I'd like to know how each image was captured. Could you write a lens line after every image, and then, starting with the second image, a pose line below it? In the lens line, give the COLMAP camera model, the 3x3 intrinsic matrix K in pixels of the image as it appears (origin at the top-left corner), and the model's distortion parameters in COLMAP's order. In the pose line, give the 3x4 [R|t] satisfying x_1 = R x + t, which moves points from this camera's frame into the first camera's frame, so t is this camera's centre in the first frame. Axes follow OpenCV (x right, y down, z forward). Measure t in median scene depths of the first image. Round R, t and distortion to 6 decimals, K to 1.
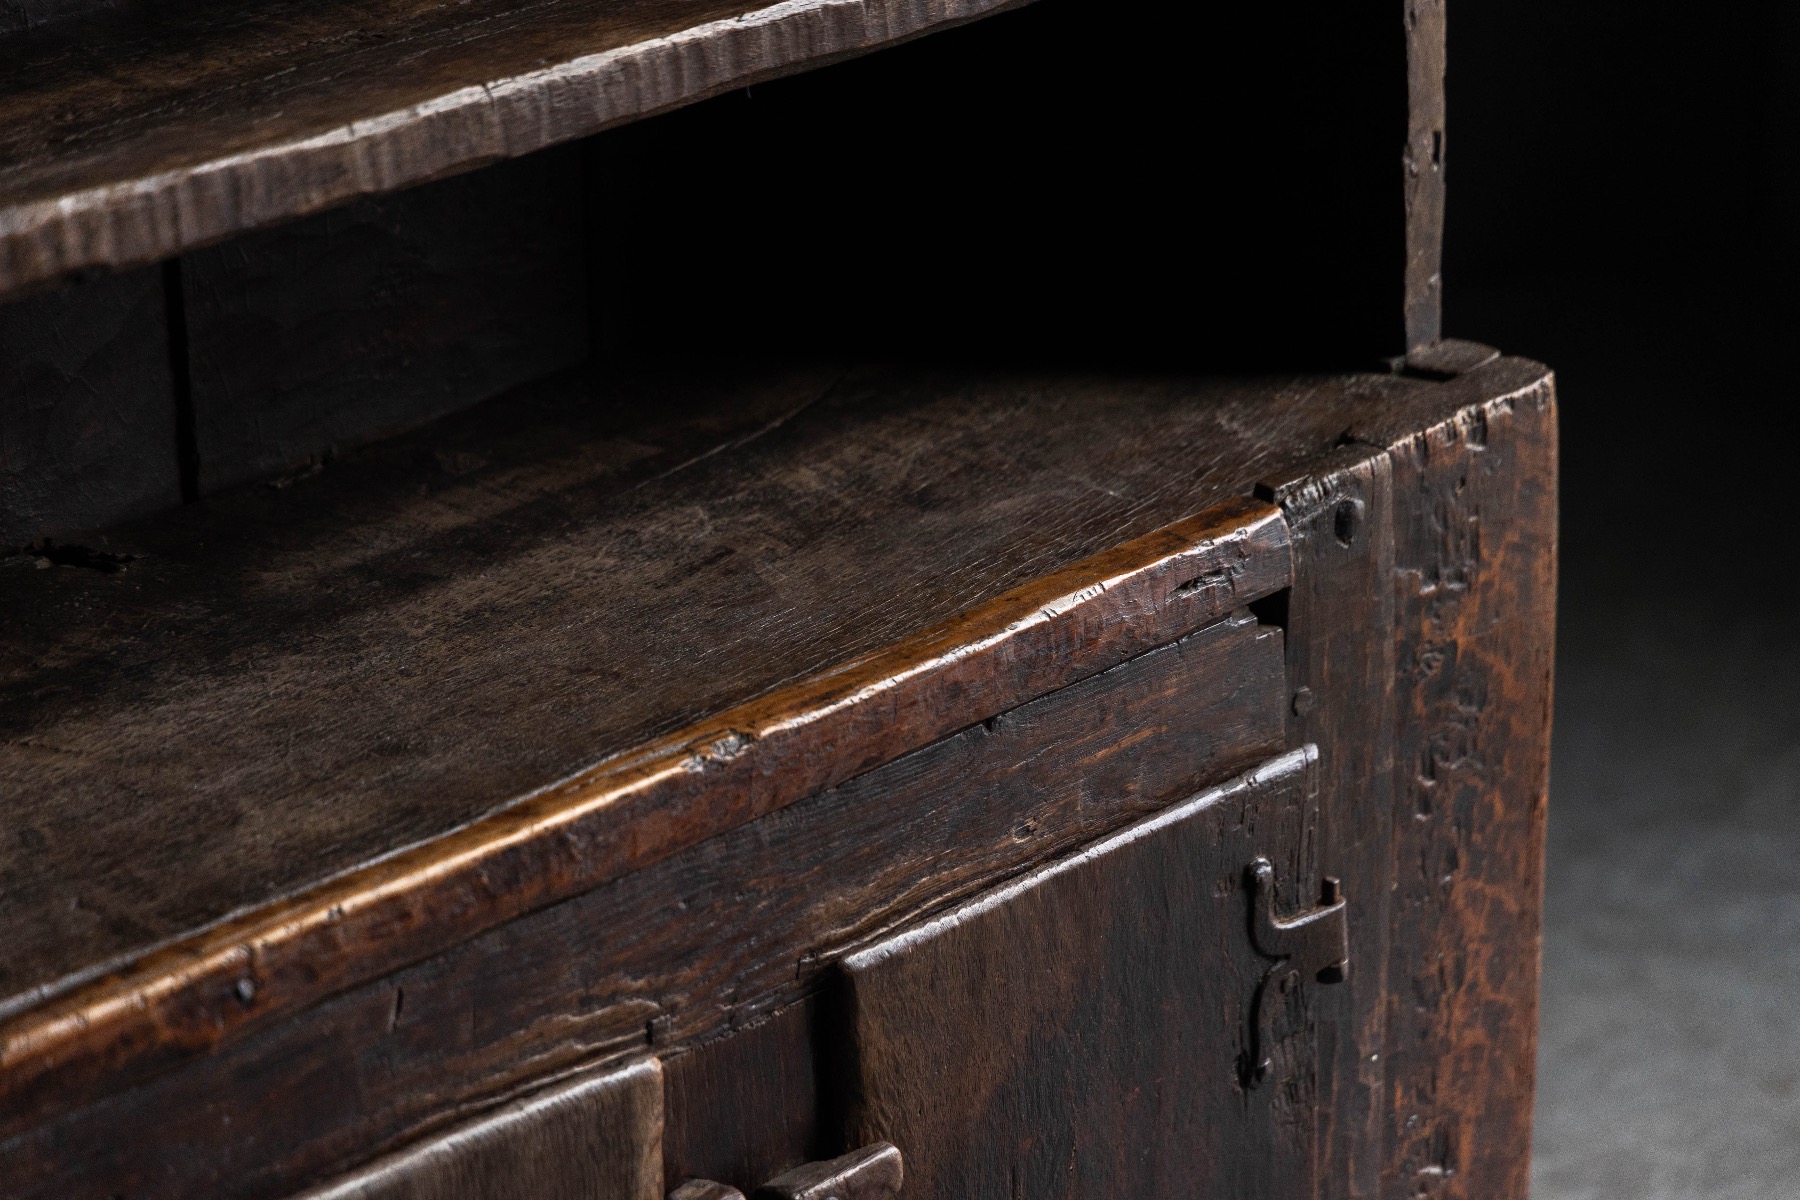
lens RADIAL K [[5400.0, 0, 996.2], [0, 5400.0, 608.0], [0, 0, 1]] dist [-0.101193, 0.670209]
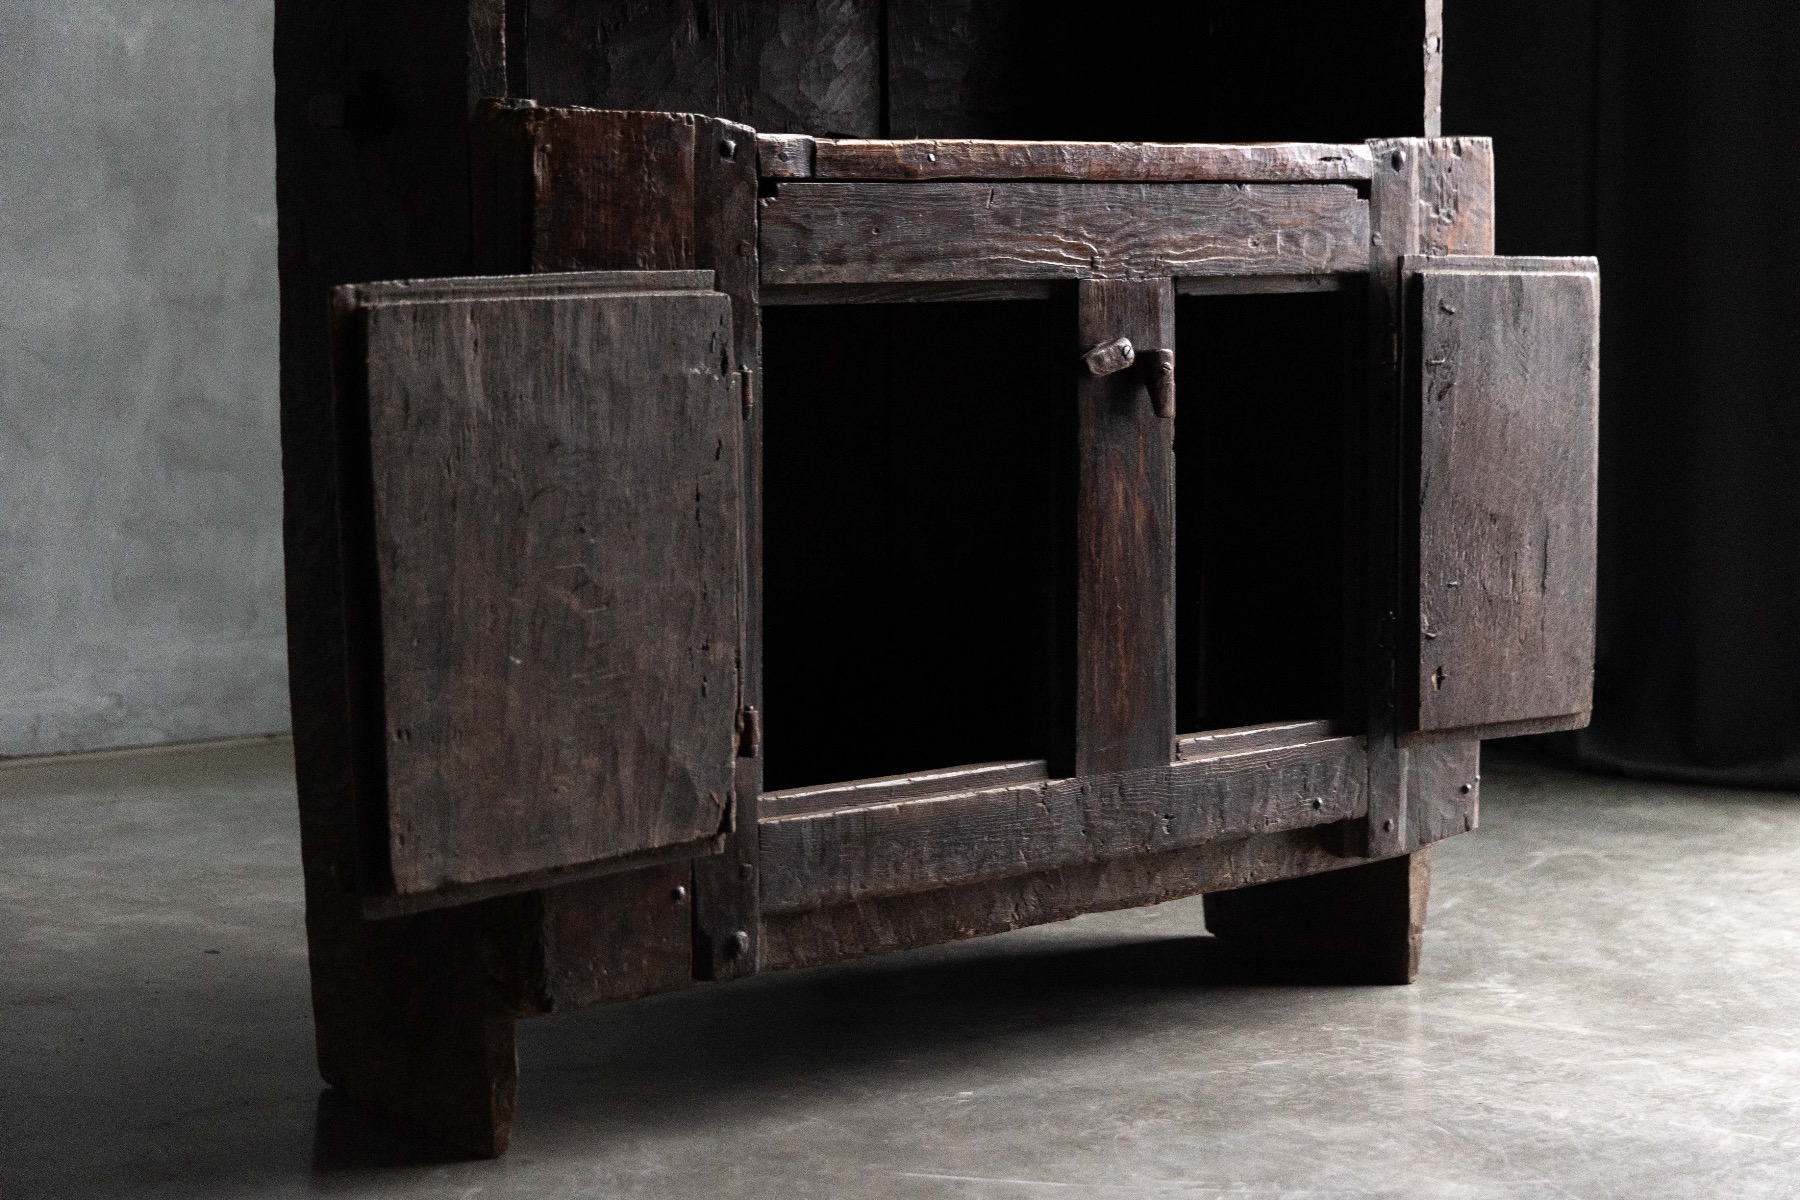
lens RADIAL K [[3420.5, 0, 897.6], [0, 3420.5, 591.3], [0, 0, 1]] dist [0.024395, 0.070827]
pose [[0.996526, 0.020341, -0.080764, -0.025933], [-0.042251, 0.959140, -0.279760, 0.617172], [0.071773, 0.282200, 0.956667, -0.359090]]
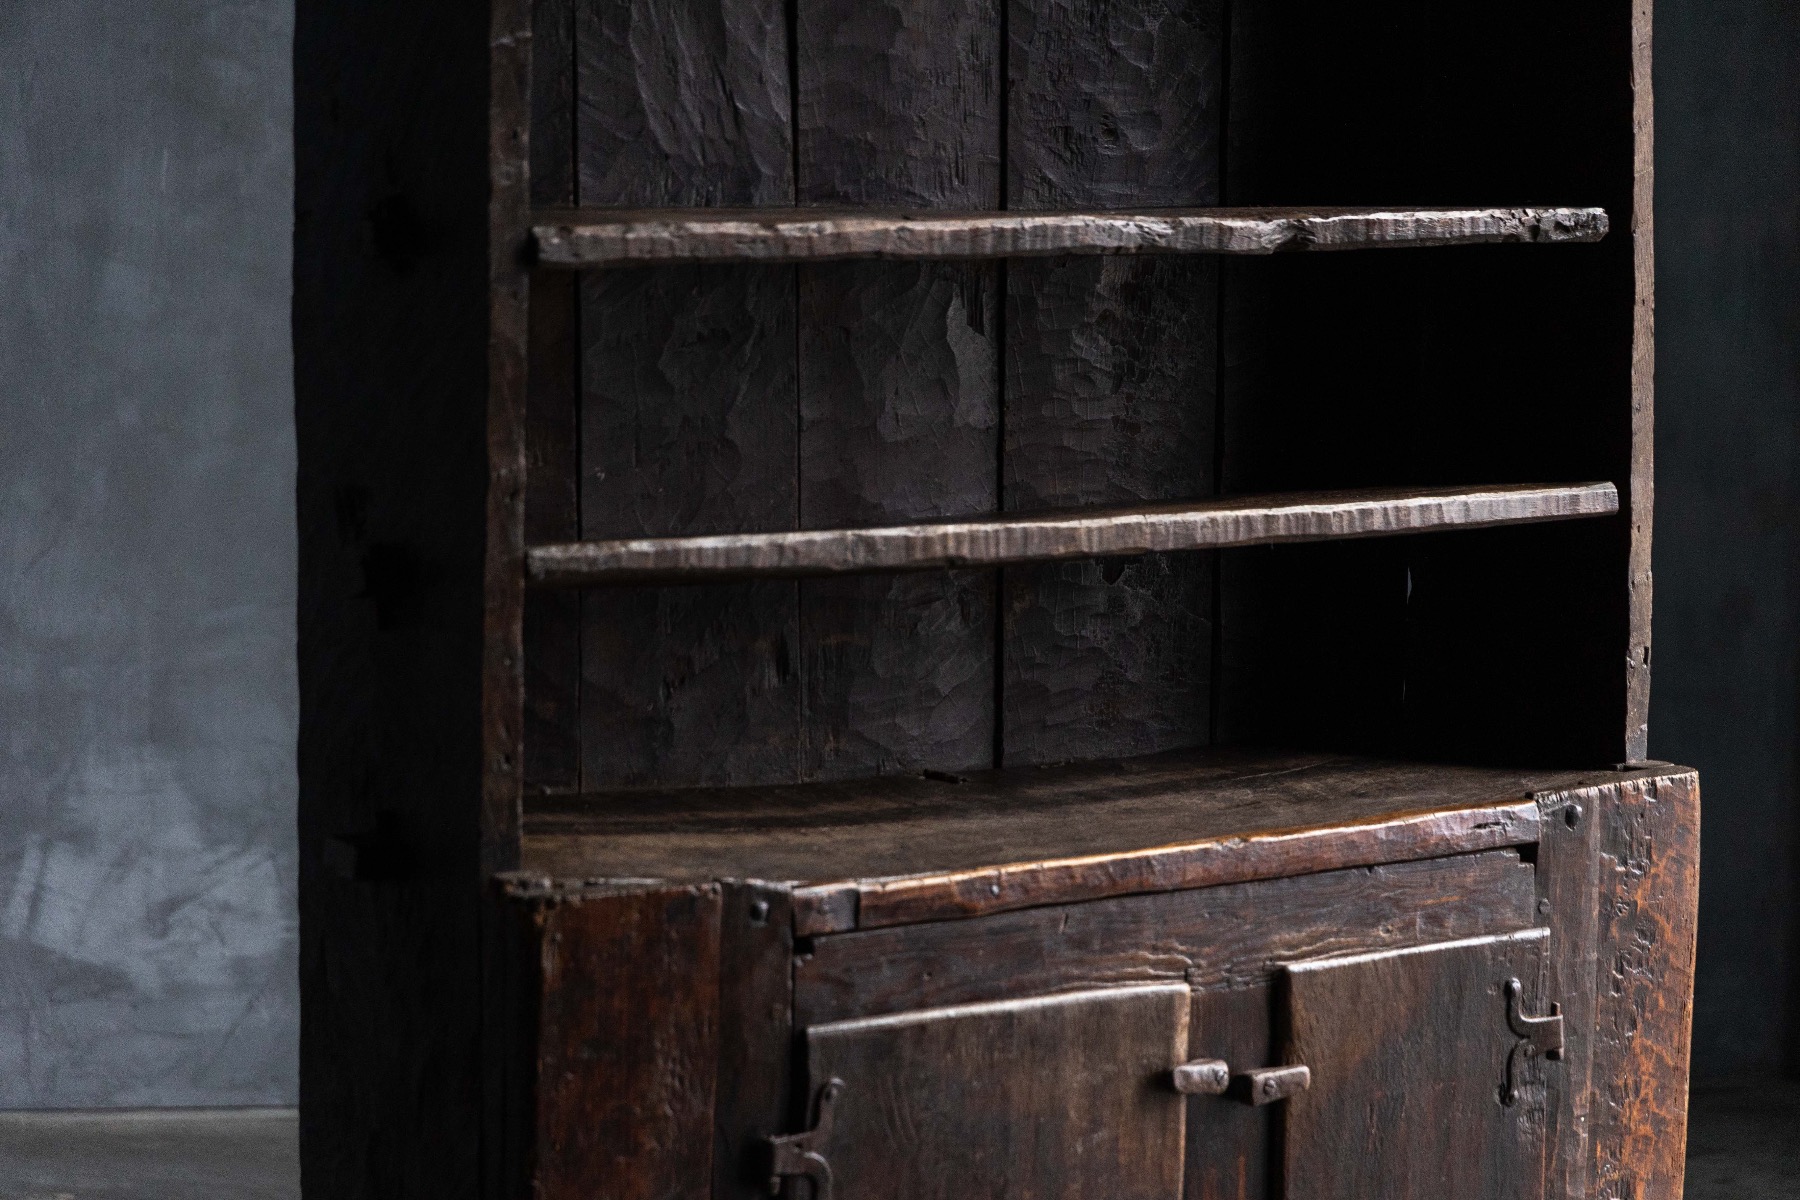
lens RADIAL K [[5400.0, 0, 996.2], [0, 5400.0, 608.0], [0, 0, 1]] dist [-0.101193, 0.670209]
pose [[0.983103, 0.054316, -0.174808, 0.217841], [-0.096307, 0.965587, -0.241594, 0.447031], [0.155670, 0.254347, 0.954502, -1.028099]]
